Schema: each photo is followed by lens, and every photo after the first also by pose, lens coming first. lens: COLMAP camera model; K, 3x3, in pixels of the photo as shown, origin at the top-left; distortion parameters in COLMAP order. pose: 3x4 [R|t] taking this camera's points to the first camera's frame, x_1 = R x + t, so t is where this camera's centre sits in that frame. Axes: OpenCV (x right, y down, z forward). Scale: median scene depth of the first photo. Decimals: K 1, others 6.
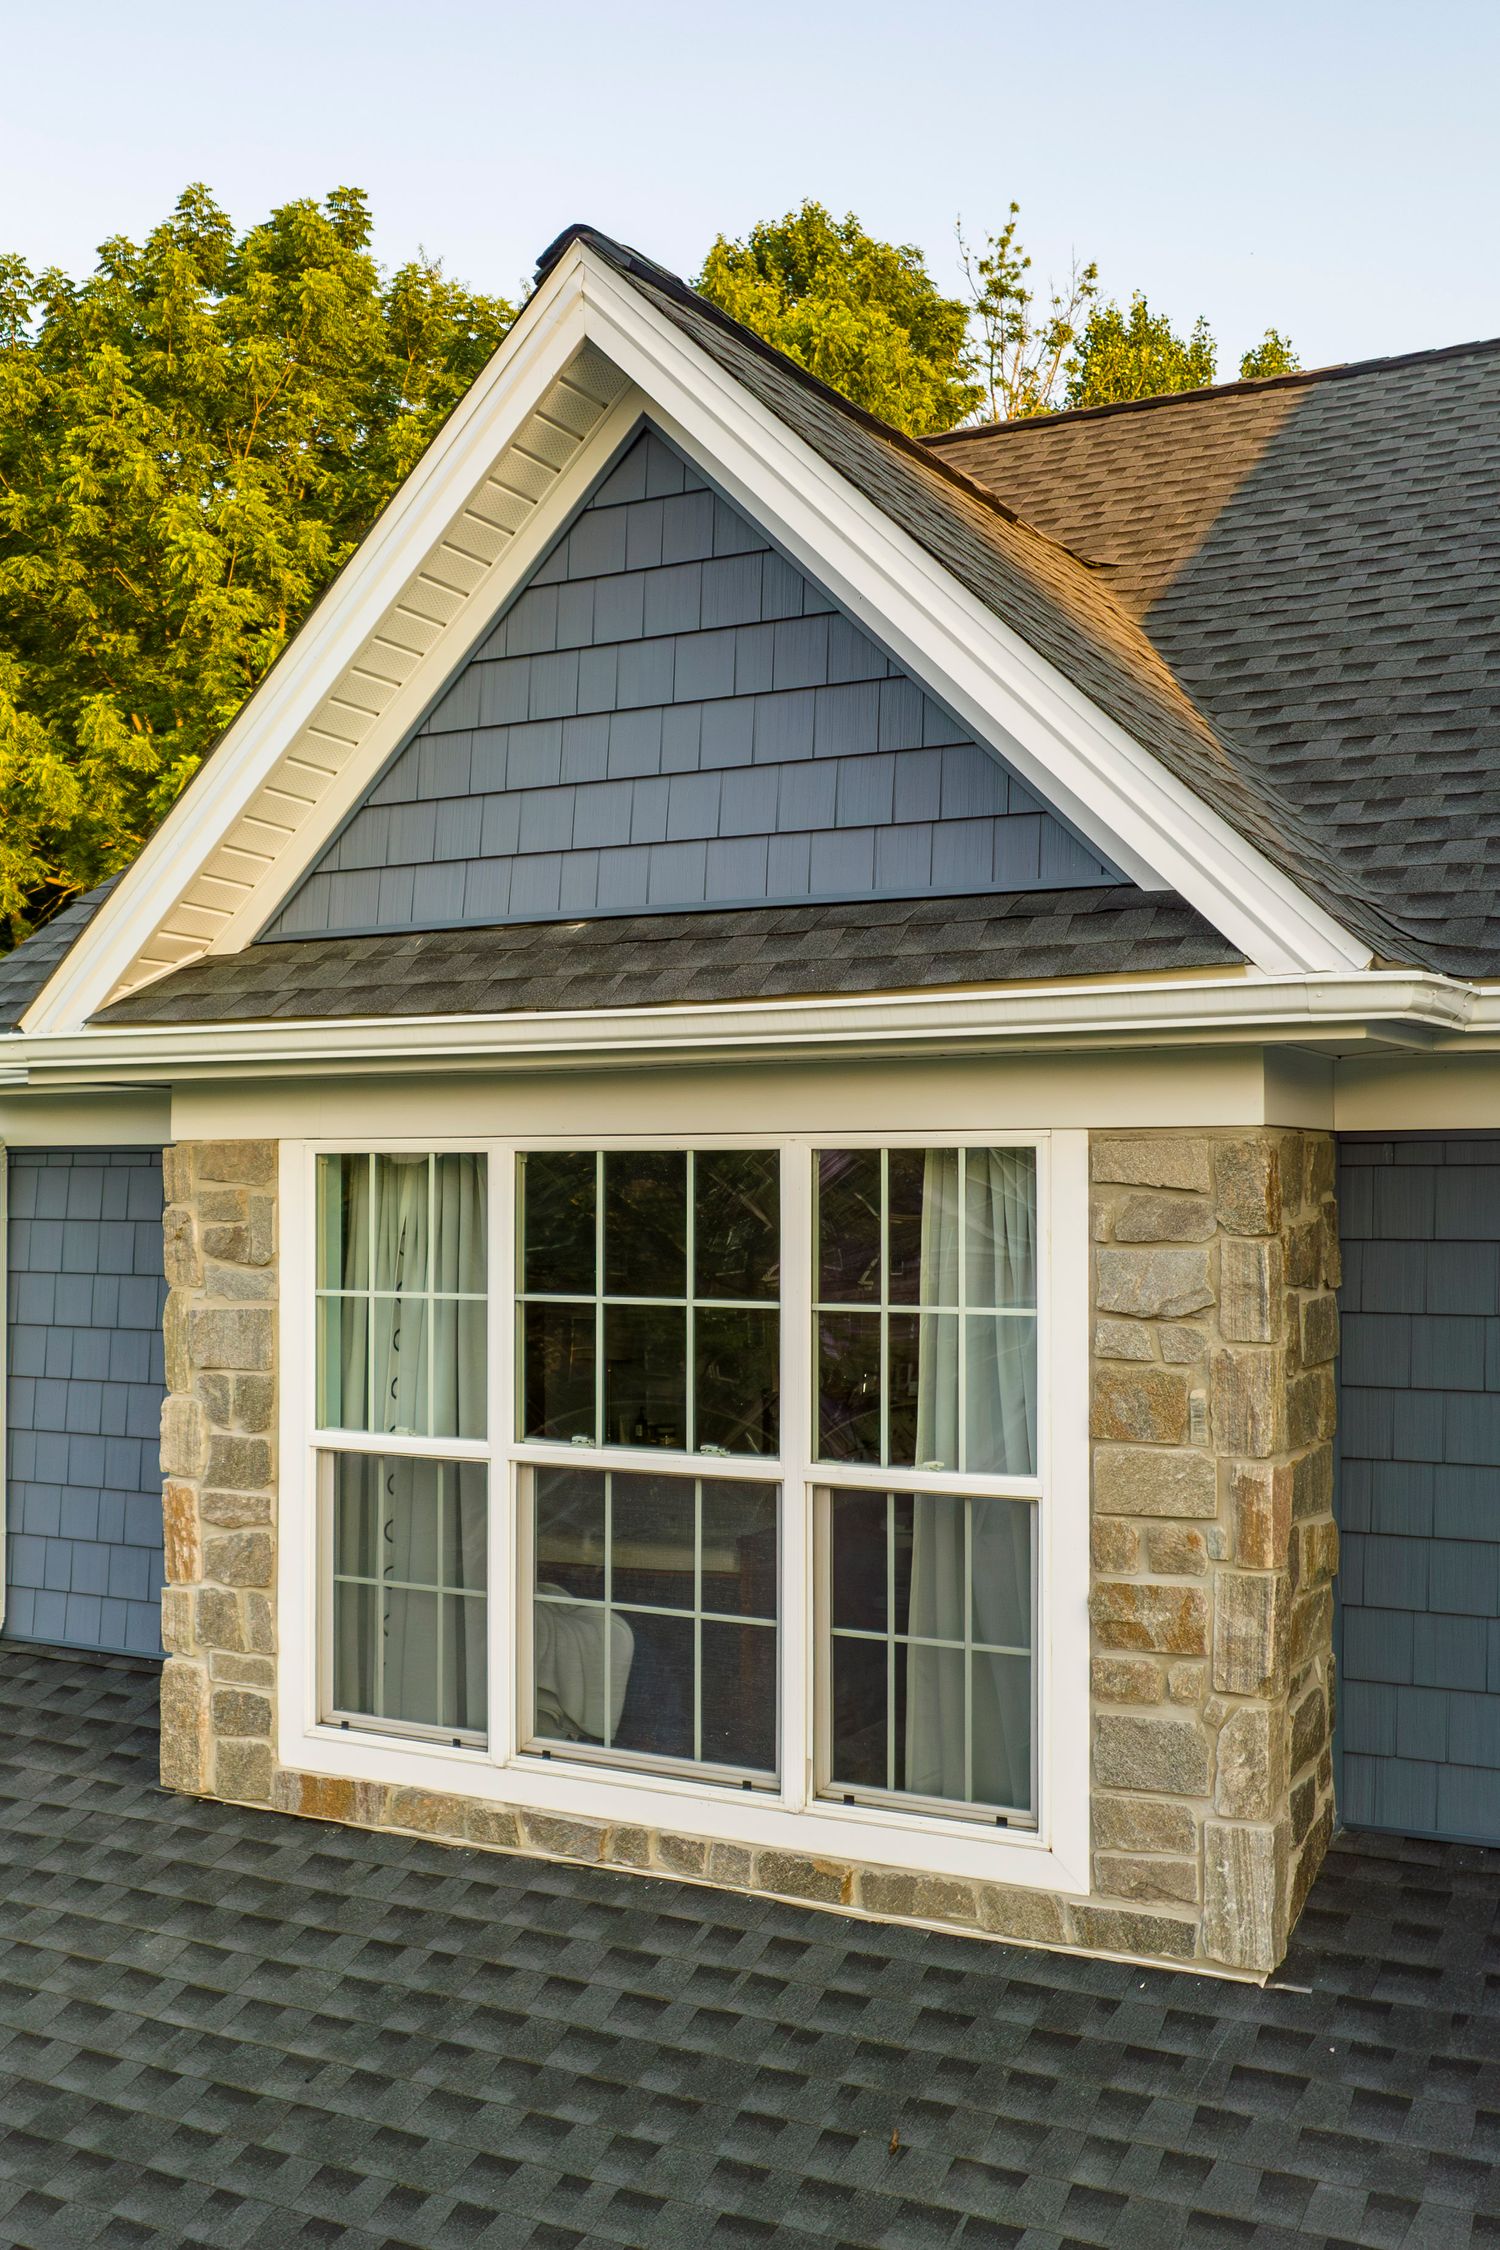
lens RADIAL K [[2194.8, 0, 678.6], [0, 2194.8, 1121.9], [0, 0, 1]] dist [-0.076197, -0.011056]
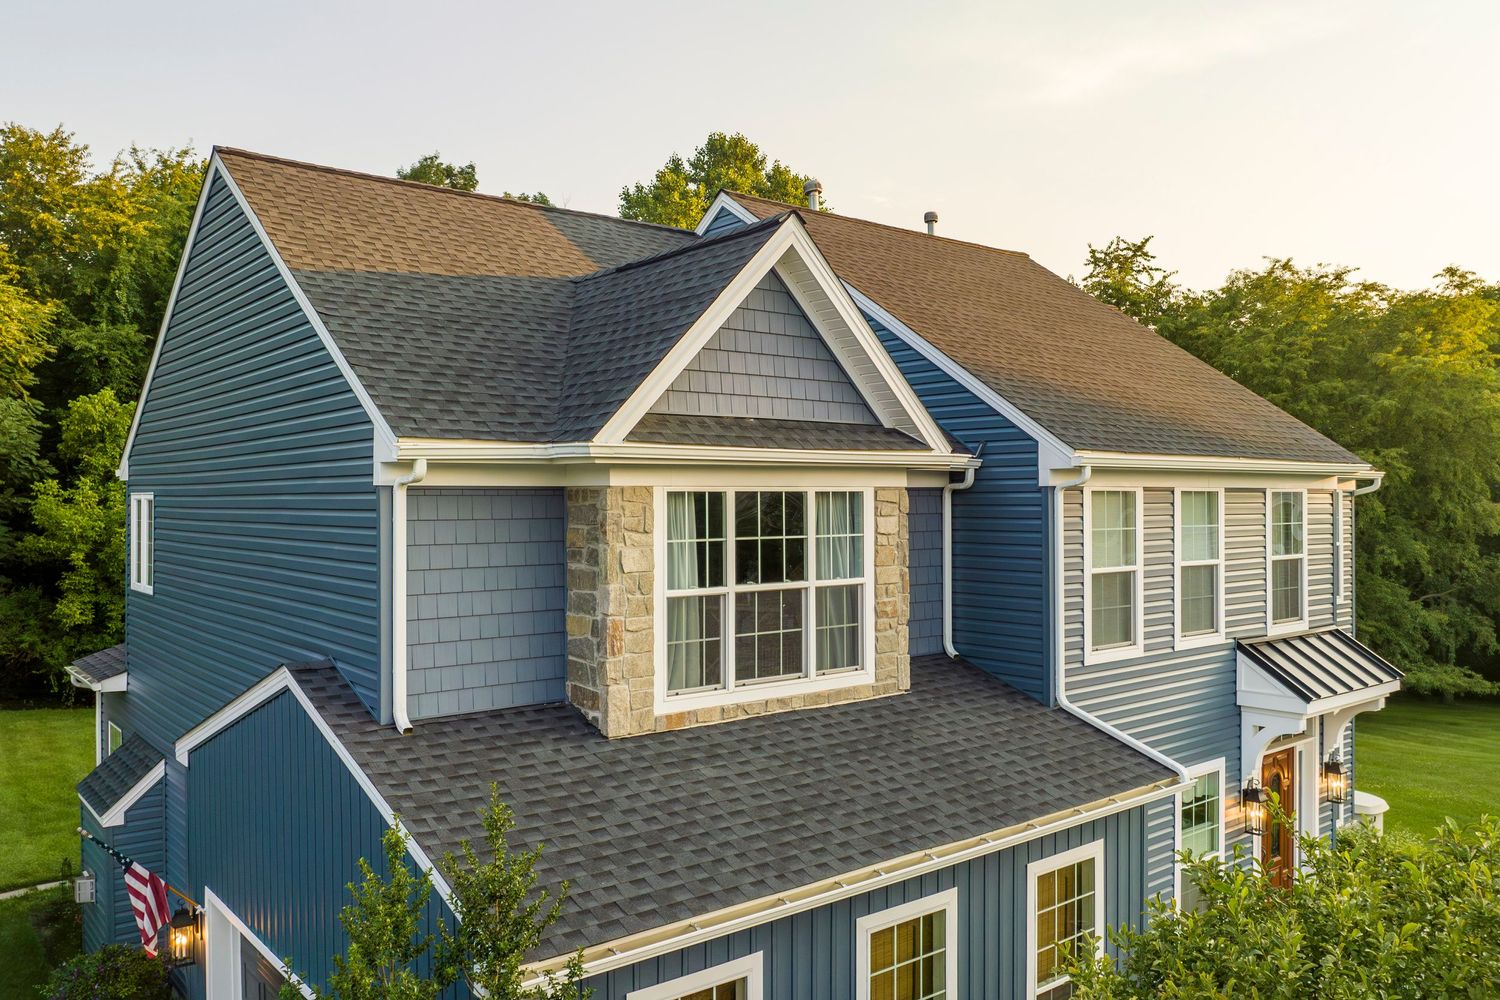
lens RADIAL K [[1082.3, 0, 702.5], [0, 1082.3, 498.6], [0, 0, 1]] dist [-0.035829, -0.002088]
pose [[0.417477, -0.000889, 0.908687, -1.489798], [-0.023040, 0.999668, 0.011564, 0.007056], [-0.908395, -0.025764, 0.417318, 0.411707]]
